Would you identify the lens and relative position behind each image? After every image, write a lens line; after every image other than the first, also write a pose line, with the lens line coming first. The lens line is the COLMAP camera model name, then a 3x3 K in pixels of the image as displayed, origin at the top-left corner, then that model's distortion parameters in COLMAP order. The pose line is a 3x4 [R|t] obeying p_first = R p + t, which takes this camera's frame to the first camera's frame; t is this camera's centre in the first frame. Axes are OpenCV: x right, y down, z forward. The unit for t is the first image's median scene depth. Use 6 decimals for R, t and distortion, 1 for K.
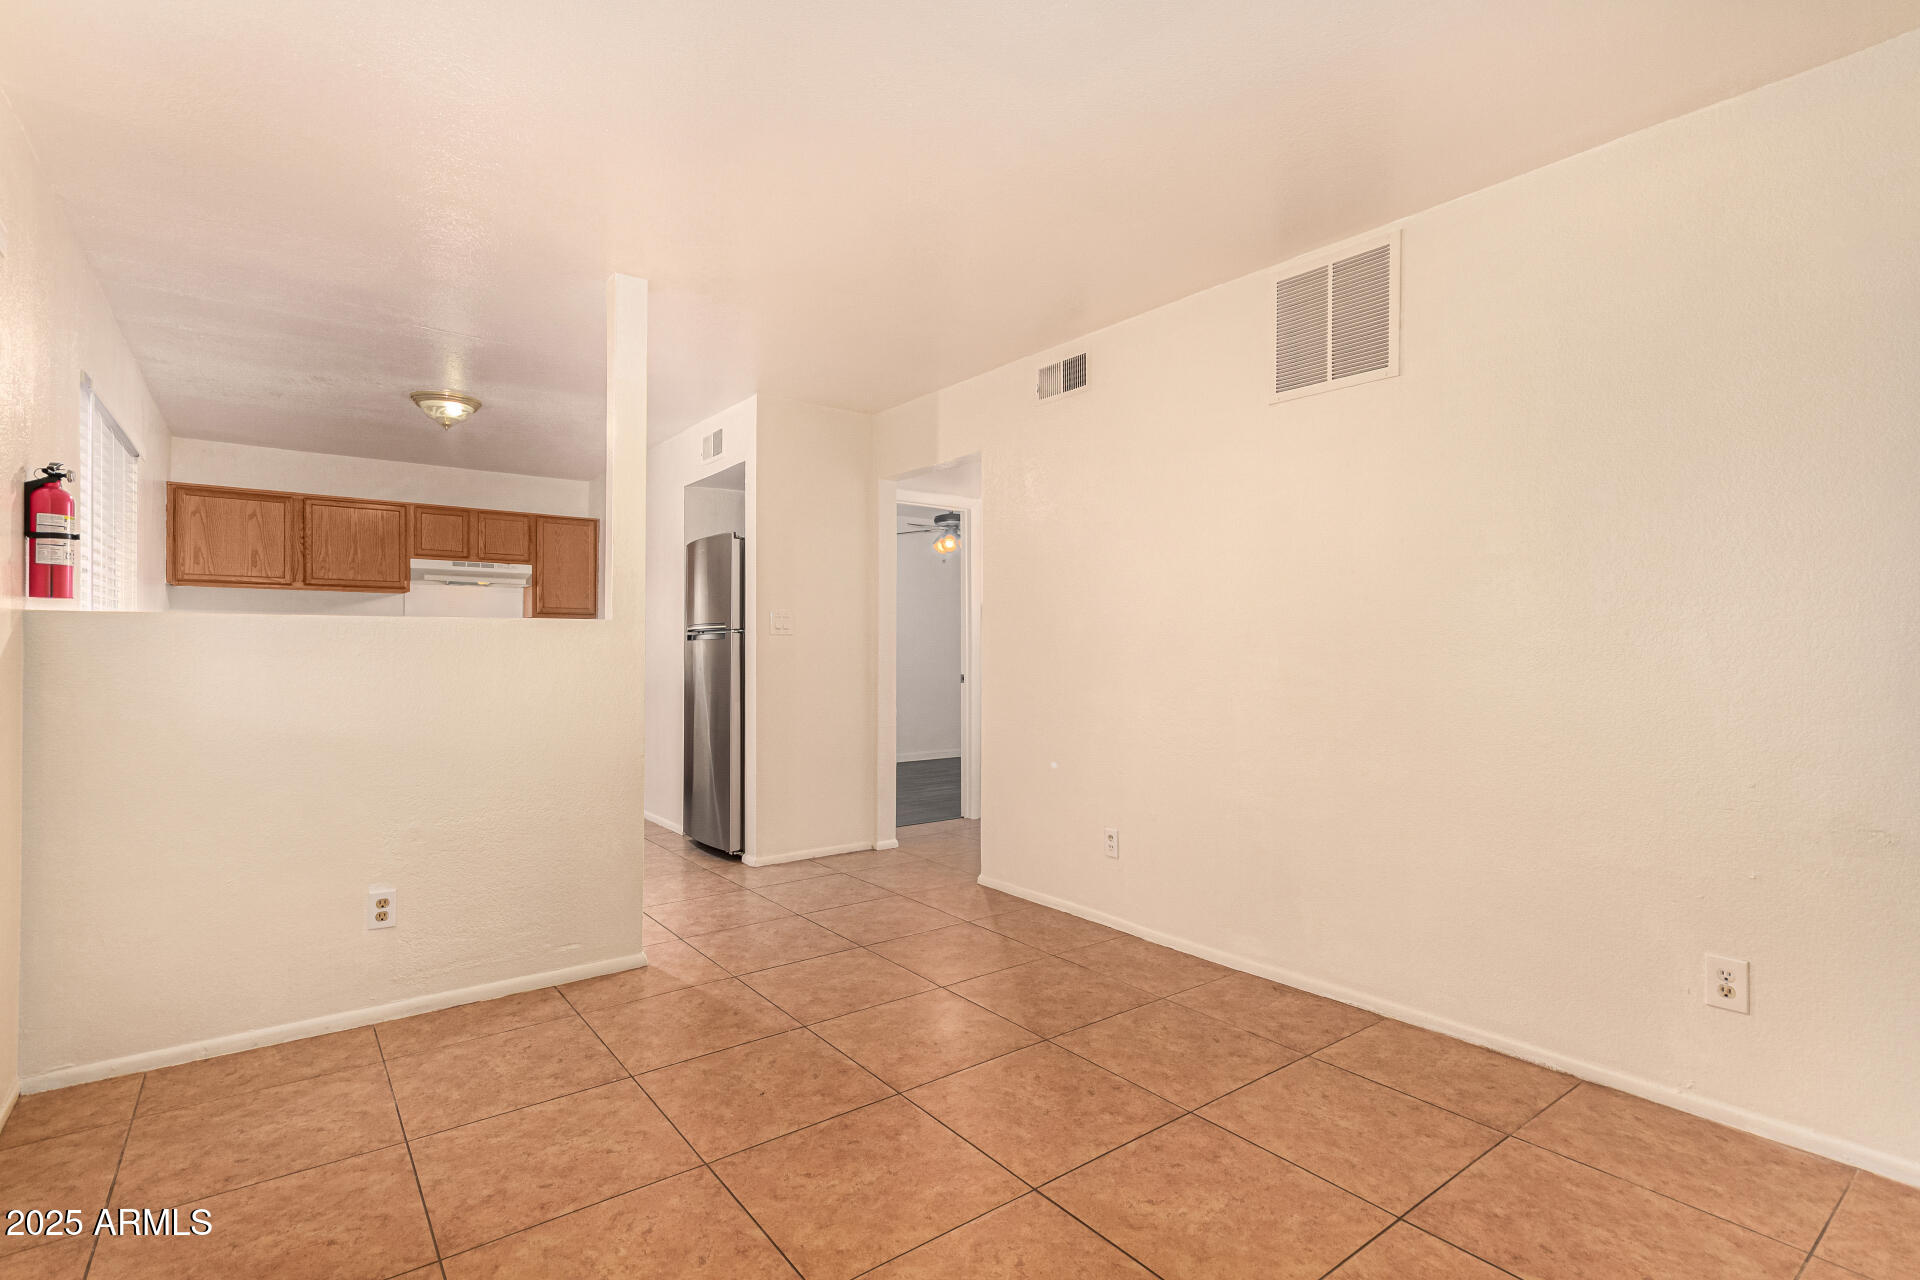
lens RADIAL K [[894.4, 0, 955.8], [0, 894.4, 641.2], [0, 0, 1]] dist [0.000964, -0.000894]
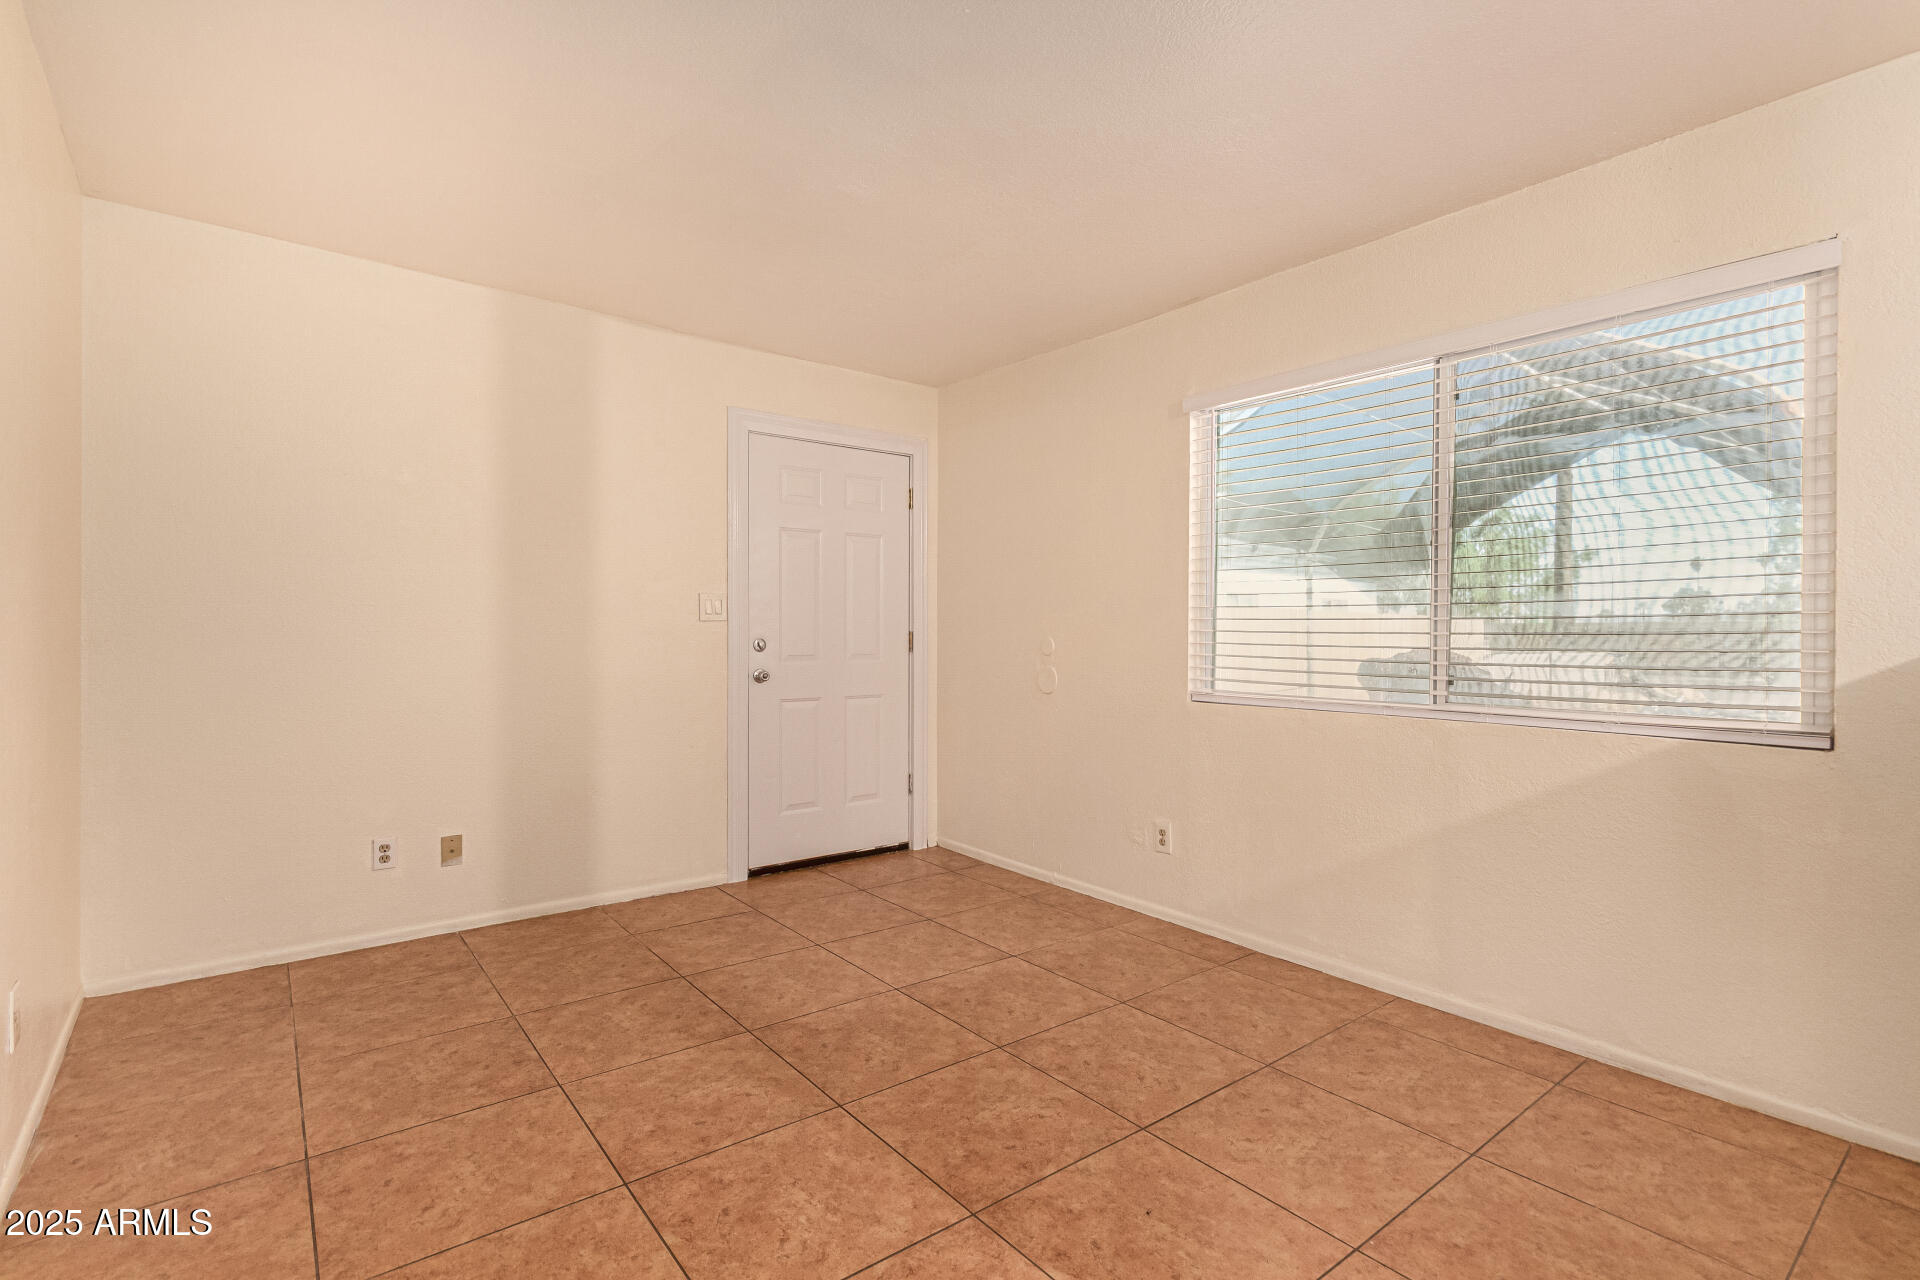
lens RADIAL K [[894.4, 0, 964.3], [0, 894.4, 638.5], [0, 0, 1]] dist [0.000964, -0.000894]
pose [[-0.999672, -0.010598, -0.023312, -0.023957], [-0.010403, 0.999910, -0.008465, 0.010077], [0.023399, -0.008220, -0.999692, 1.338832]]
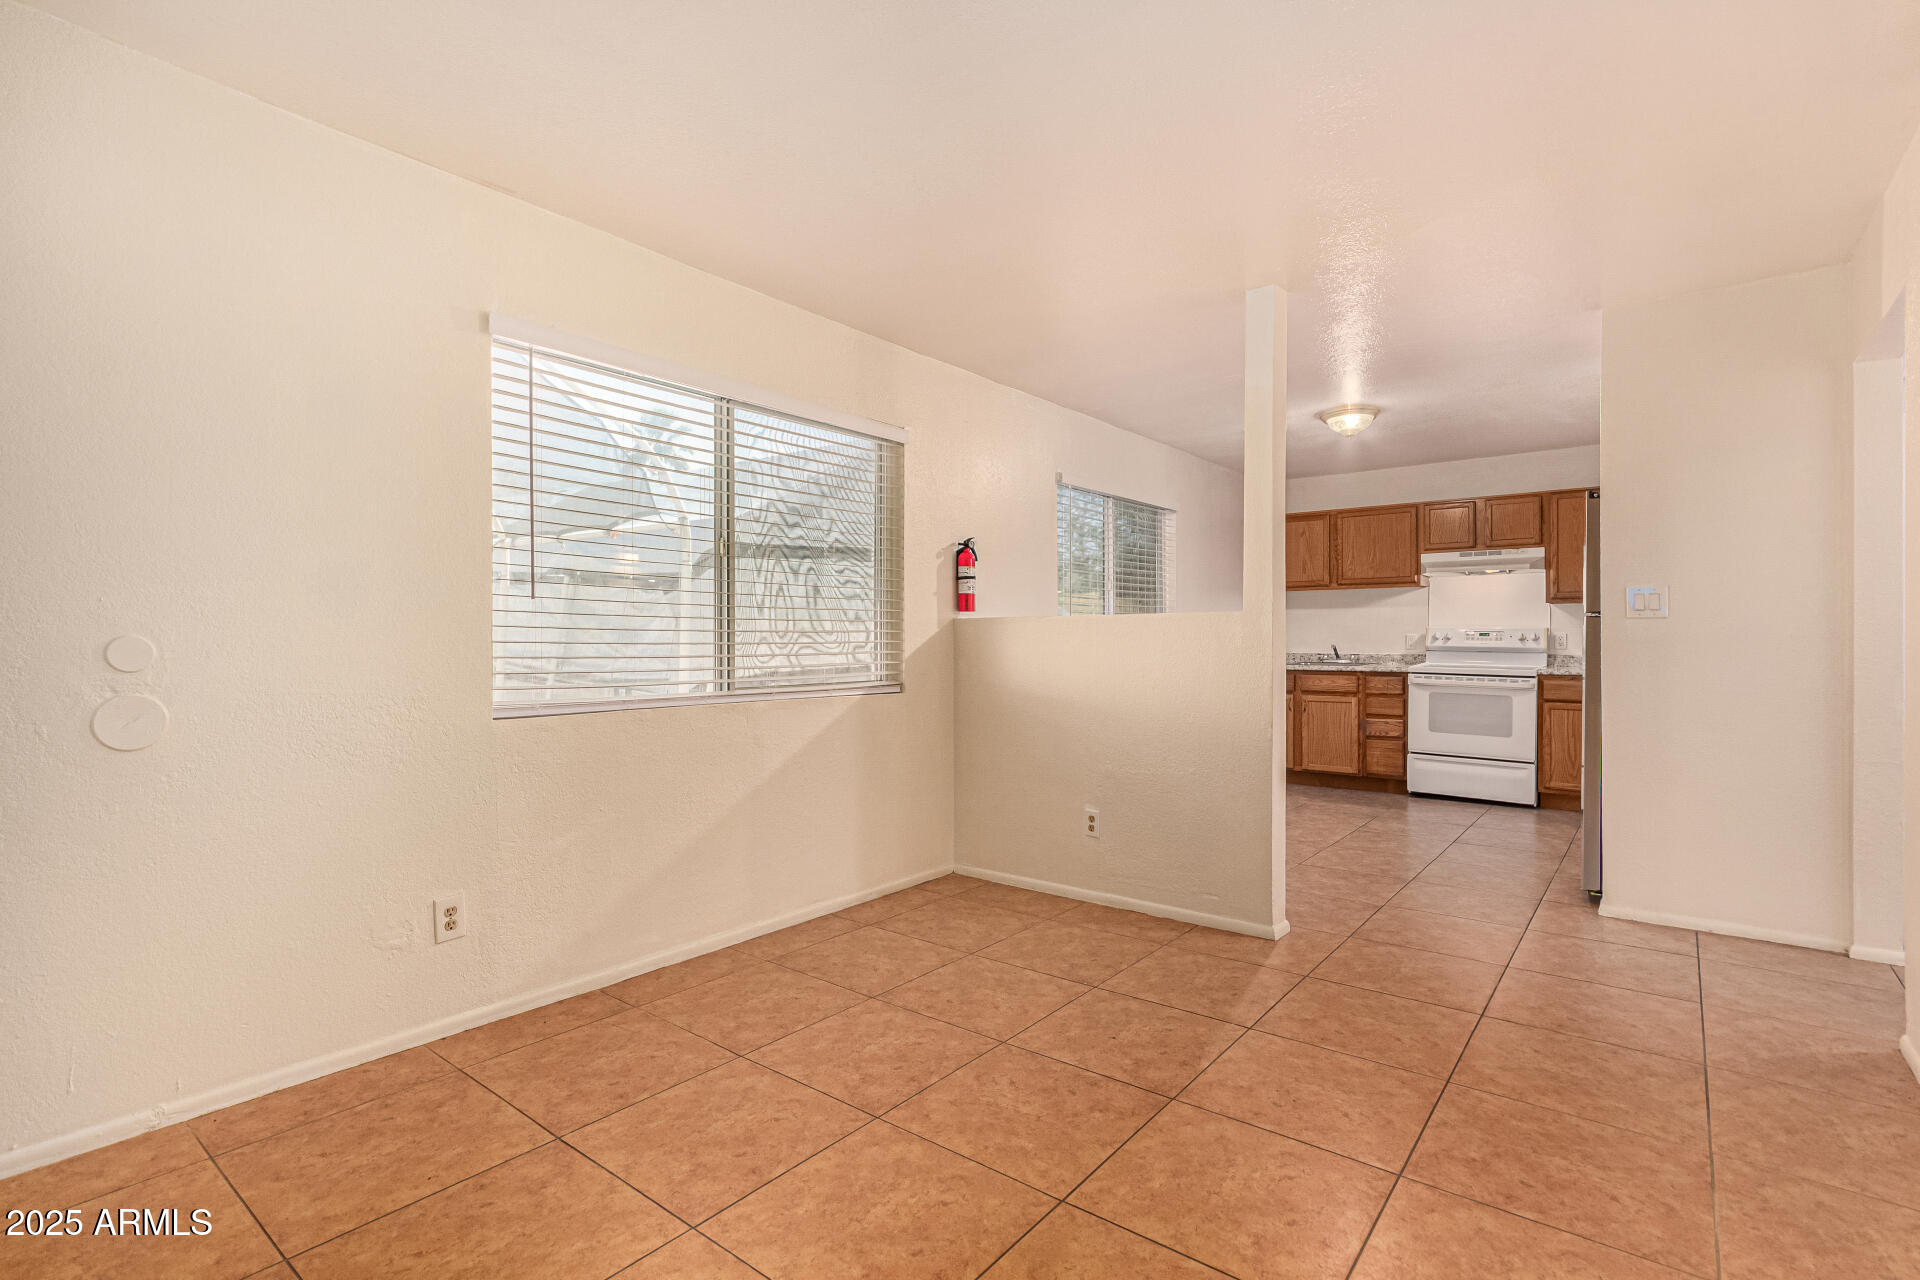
lens RADIAL K [[894.4, 0, 961.4], [0, 894.4, 639.3], [0, 0, 1]] dist [0.000964, -0.000894]
pose [[0.249013, -0.001586, -0.968499, 0.612581], [0.011610, 0.999932, 0.001347, 0.004908], [0.968431, -0.011580, 0.249014, 0.410504]]
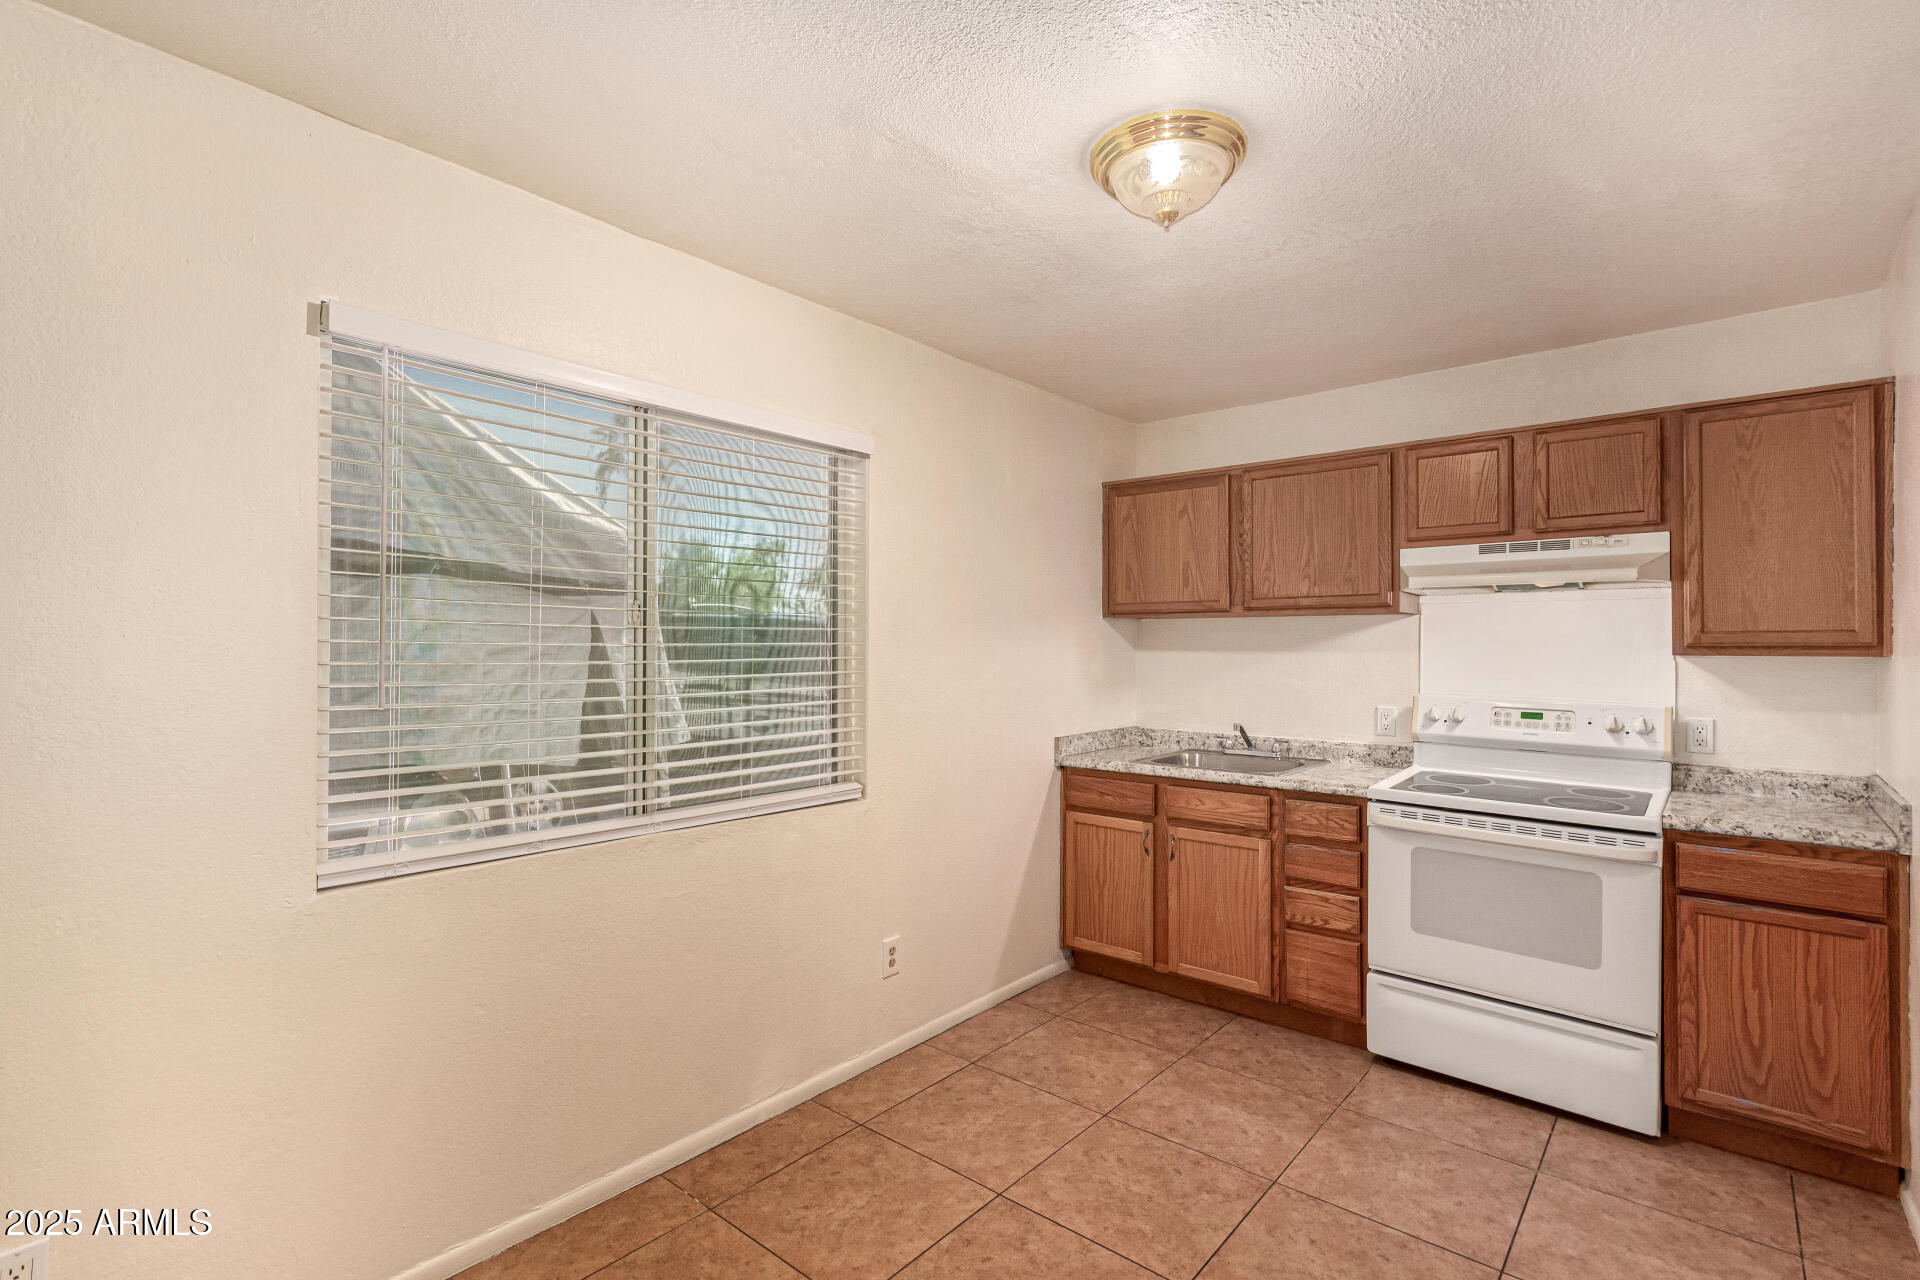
lens RADIAL K [[894.4, 0, 964.2], [0, 894.4, 639.3], [0, 0, 1]] dist [0.000964, -0.000894]
pose [[0.223235, -0.010273, -0.974710, -0.318002], [0.007173, 0.999935, -0.008896, -0.075012], [0.974738, -0.005006, 0.223294, 1.316104]]
